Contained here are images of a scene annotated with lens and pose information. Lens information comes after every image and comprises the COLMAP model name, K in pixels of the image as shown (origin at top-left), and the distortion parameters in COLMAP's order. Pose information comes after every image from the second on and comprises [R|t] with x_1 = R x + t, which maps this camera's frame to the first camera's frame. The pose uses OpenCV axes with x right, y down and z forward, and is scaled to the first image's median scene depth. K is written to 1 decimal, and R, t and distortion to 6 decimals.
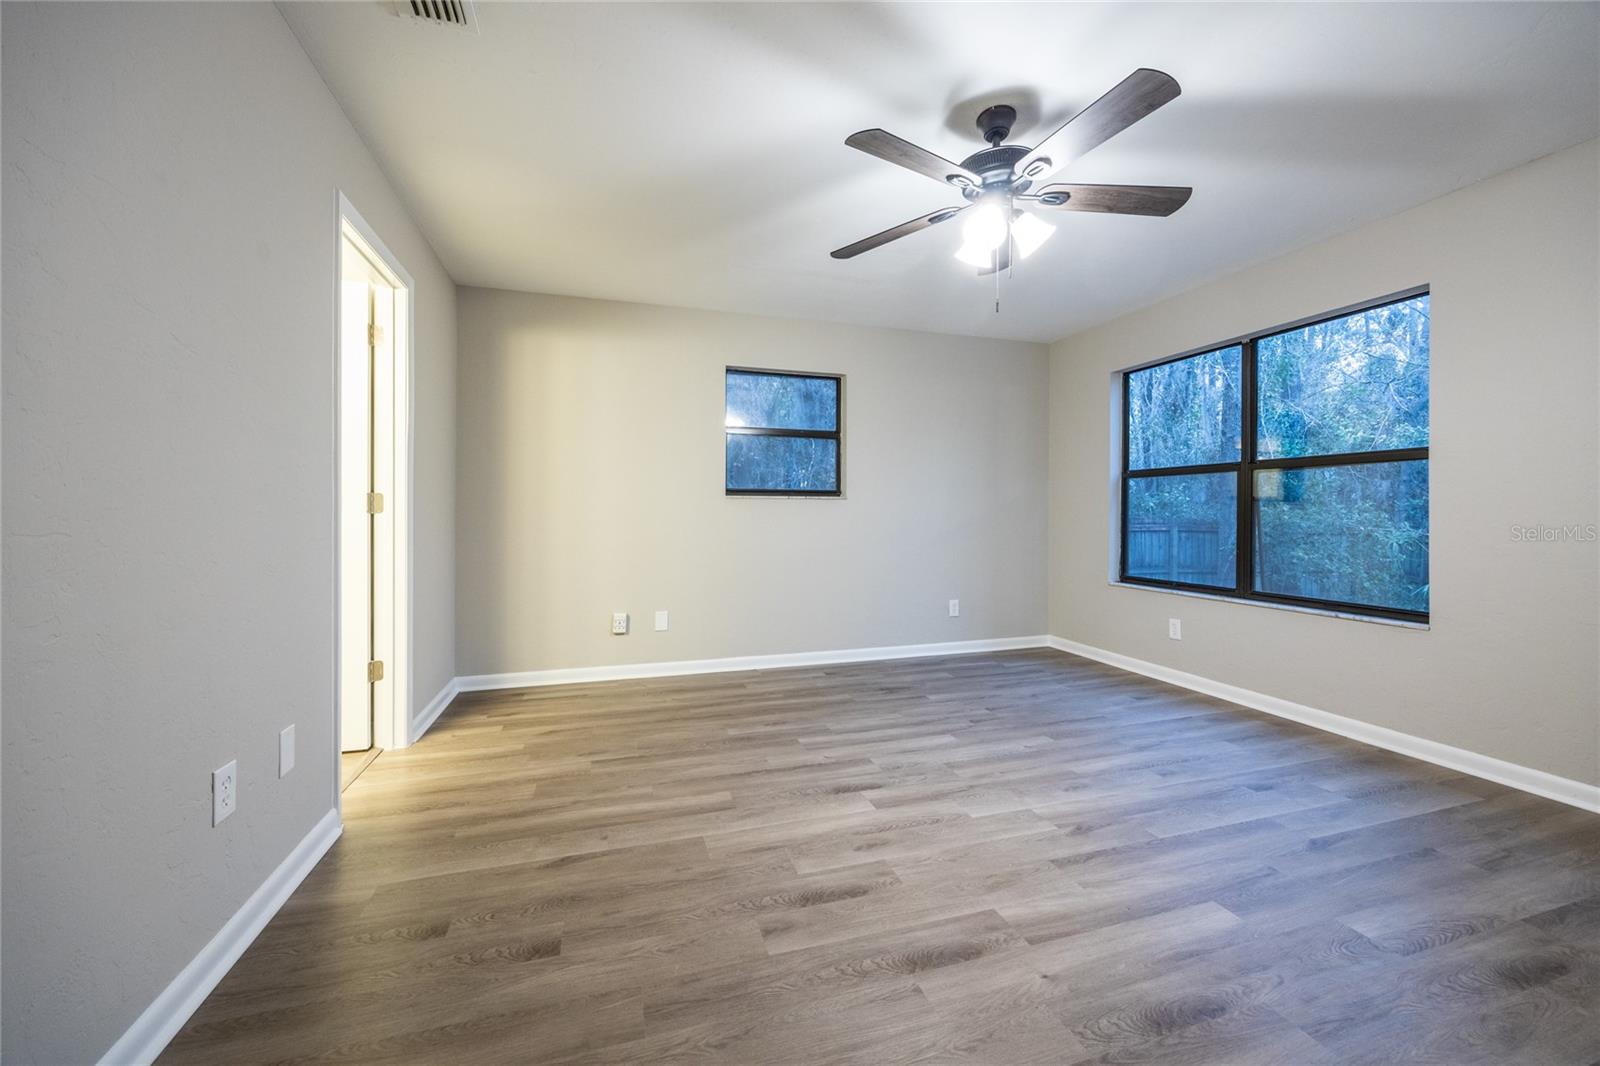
lens RADIAL K [[624.9, 0, 802.4], [0, 624.9, 518.5], [0, 0, 1]] dist [-0.002359, -0.000088]
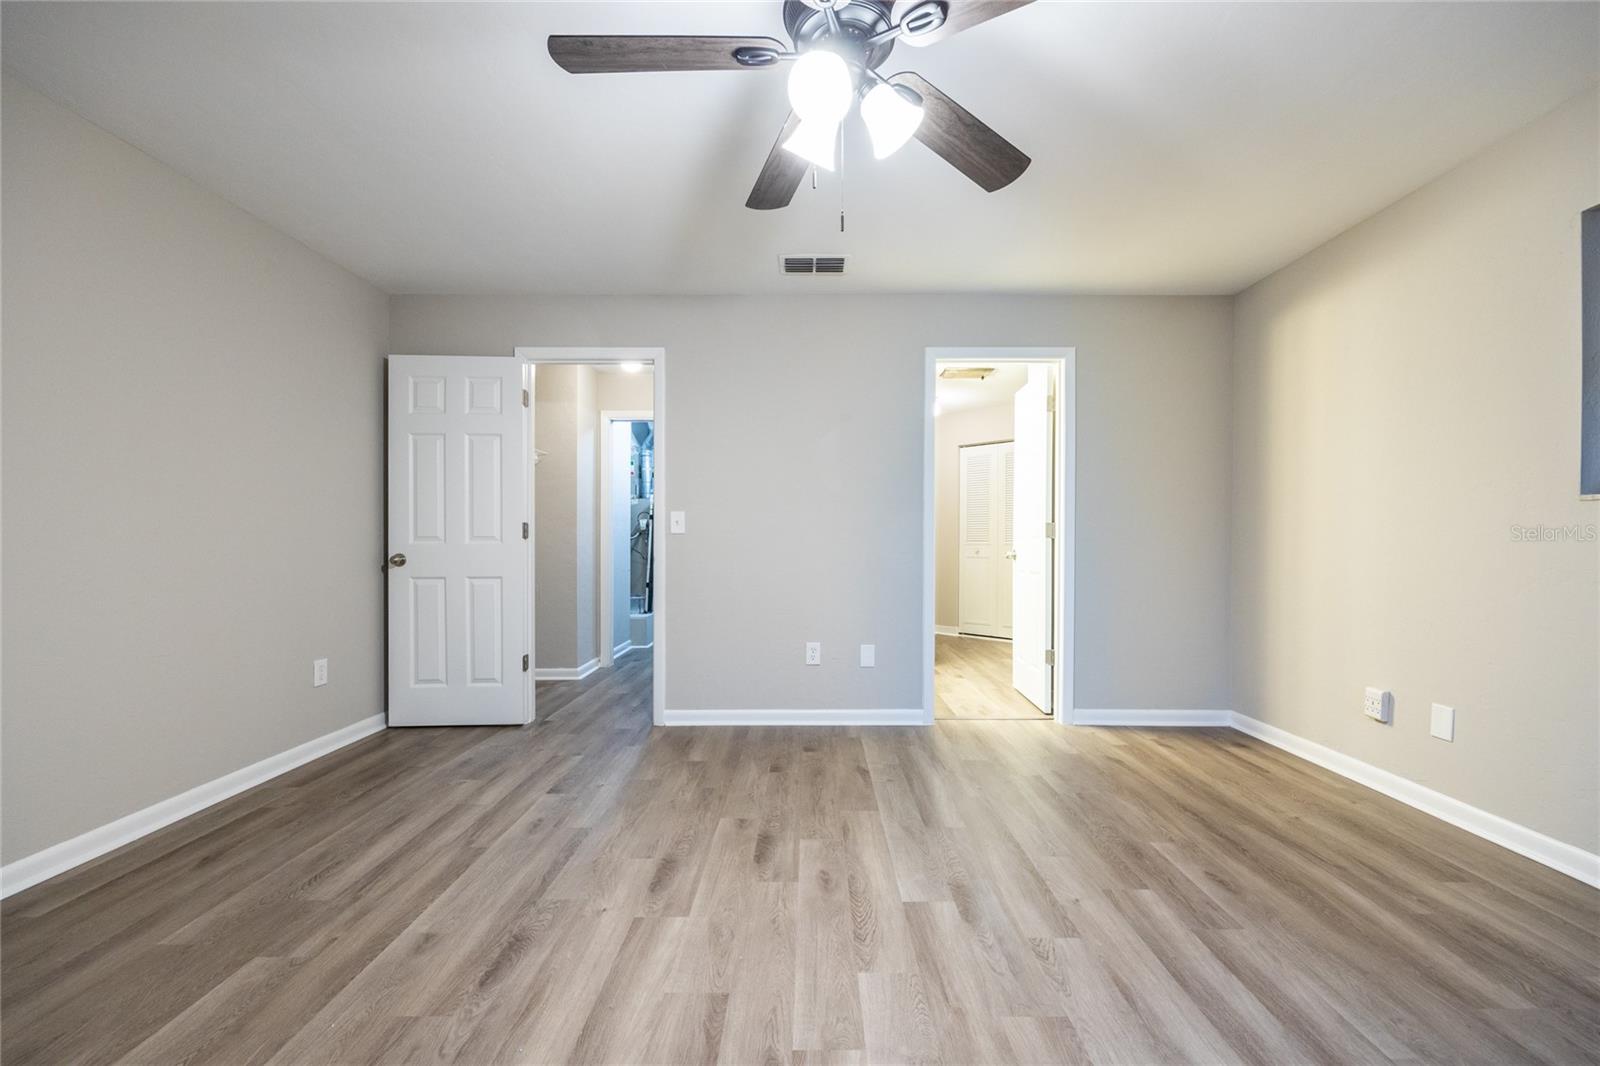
lens RADIAL K [[640.0, 0, 807.9], [0, 640.0, 554.2], [0, 0, 1]] dist [-0.002517, -0.000065]
pose [[-0.310518, 0.018362, -0.950390, 0.936911], [-0.004238, 0.999777, 0.020700, -0.000785], [0.950558, 0.010455, -0.310371, 1.138239]]
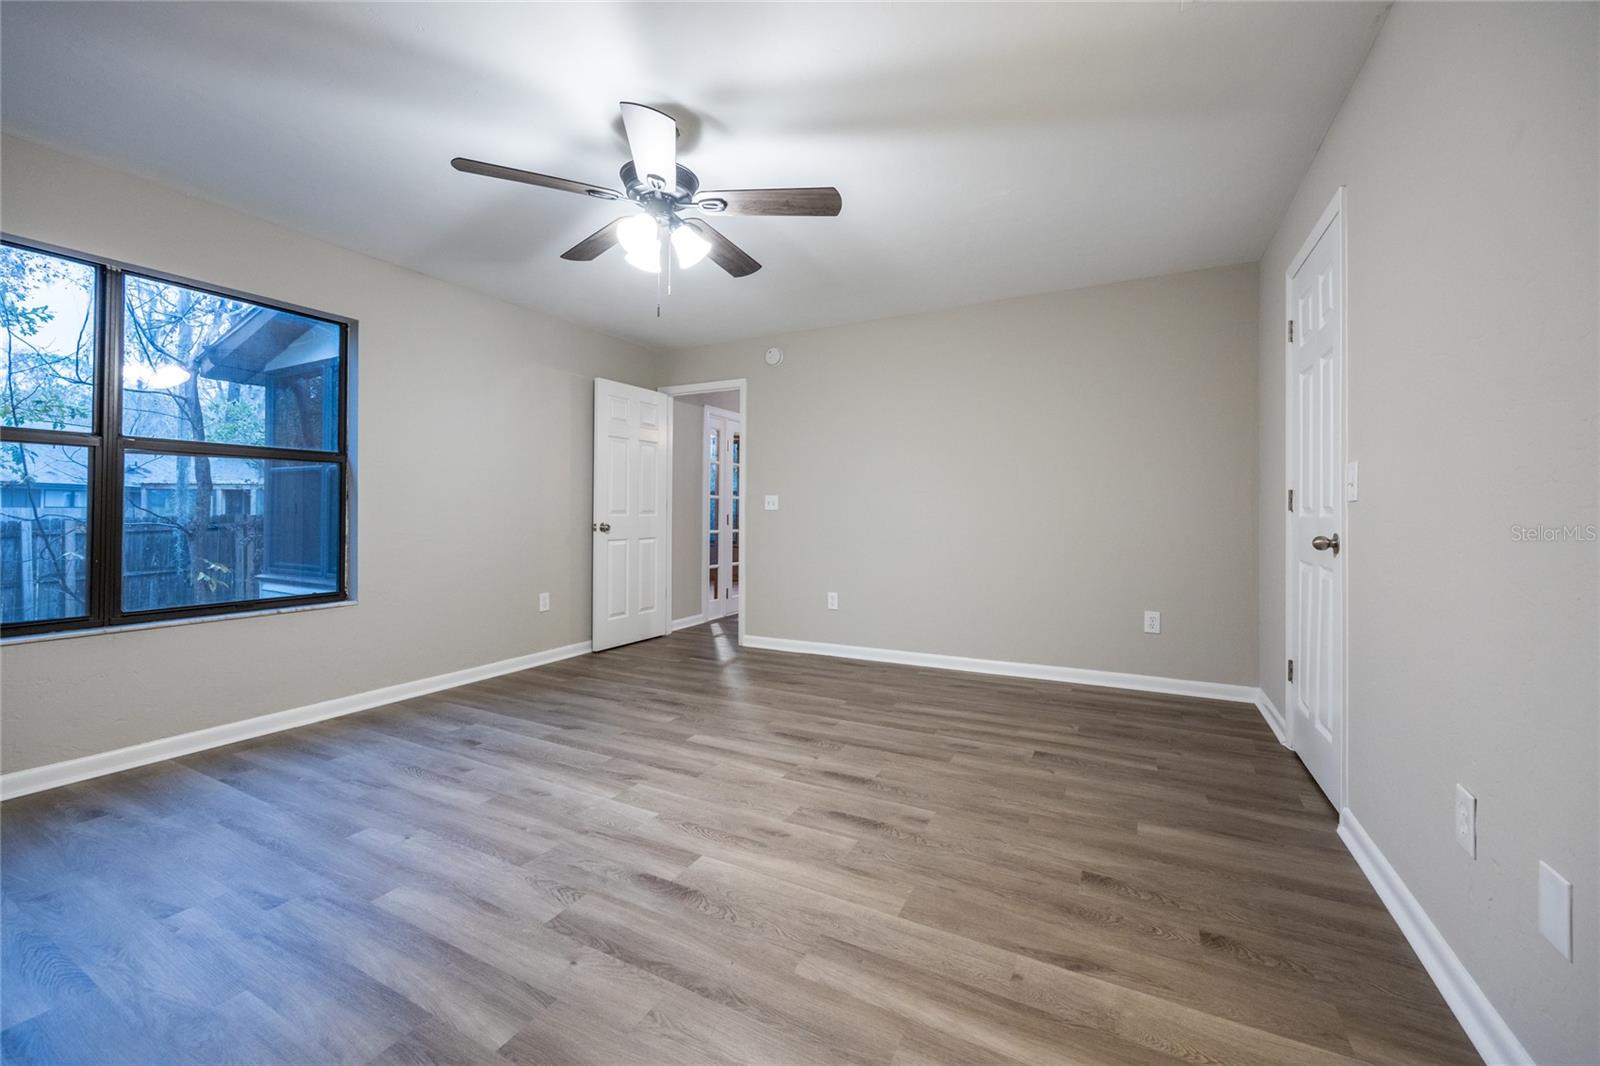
lens RADIAL K [[621.8, 0, 799.1], [0, 621.8, 521.2], [0, 0, 1]] dist [-0.004099, 0.000108]
pose [[-0.699563, -0.011918, 0.714472, -0.575917], [0.002123, 0.999822, 0.018757, -0.006884], [-0.714568, 0.014639, -0.699413, 1.495699]]
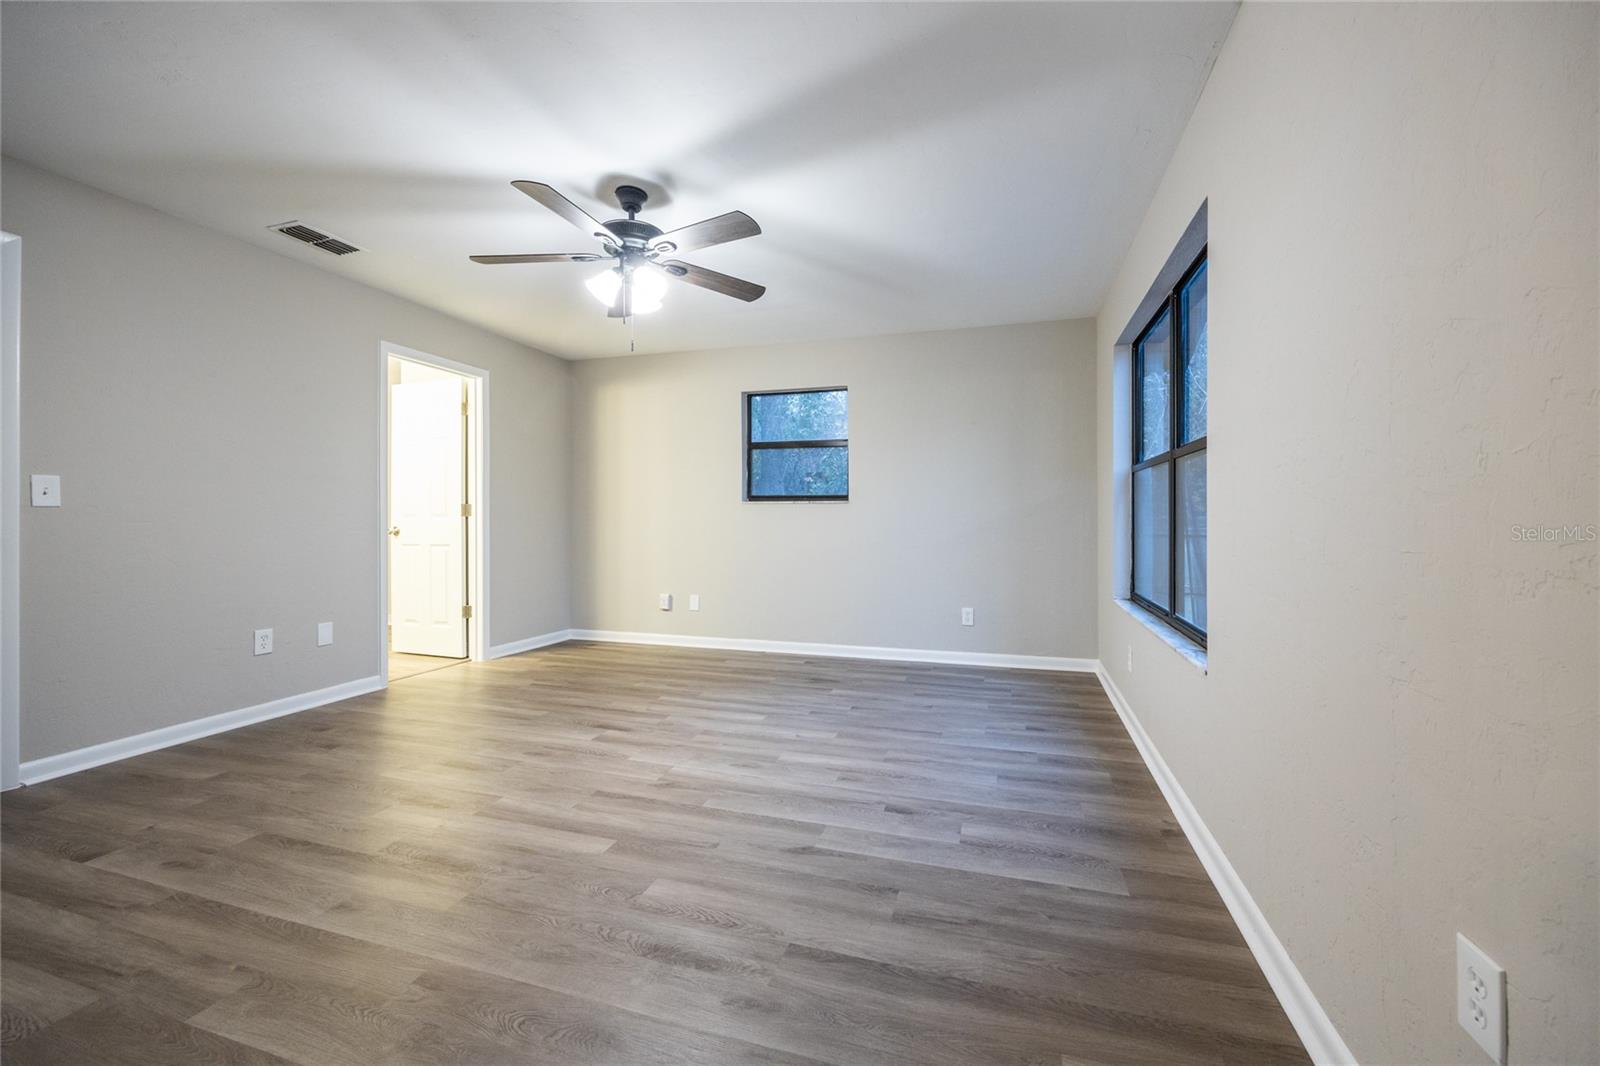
lens RADIAL K [[634.3, 0, 820.9], [0, 634.3, 525.7], [0, 0, 1]] dist [-0.001477, 0.000122]
pose [[0.826445, 0.006972, -0.562974, 1.273806], [-0.004952, 0.999975, 0.005115, 0.003926], [0.562995, -0.001439, 0.826459, 0.168593]]
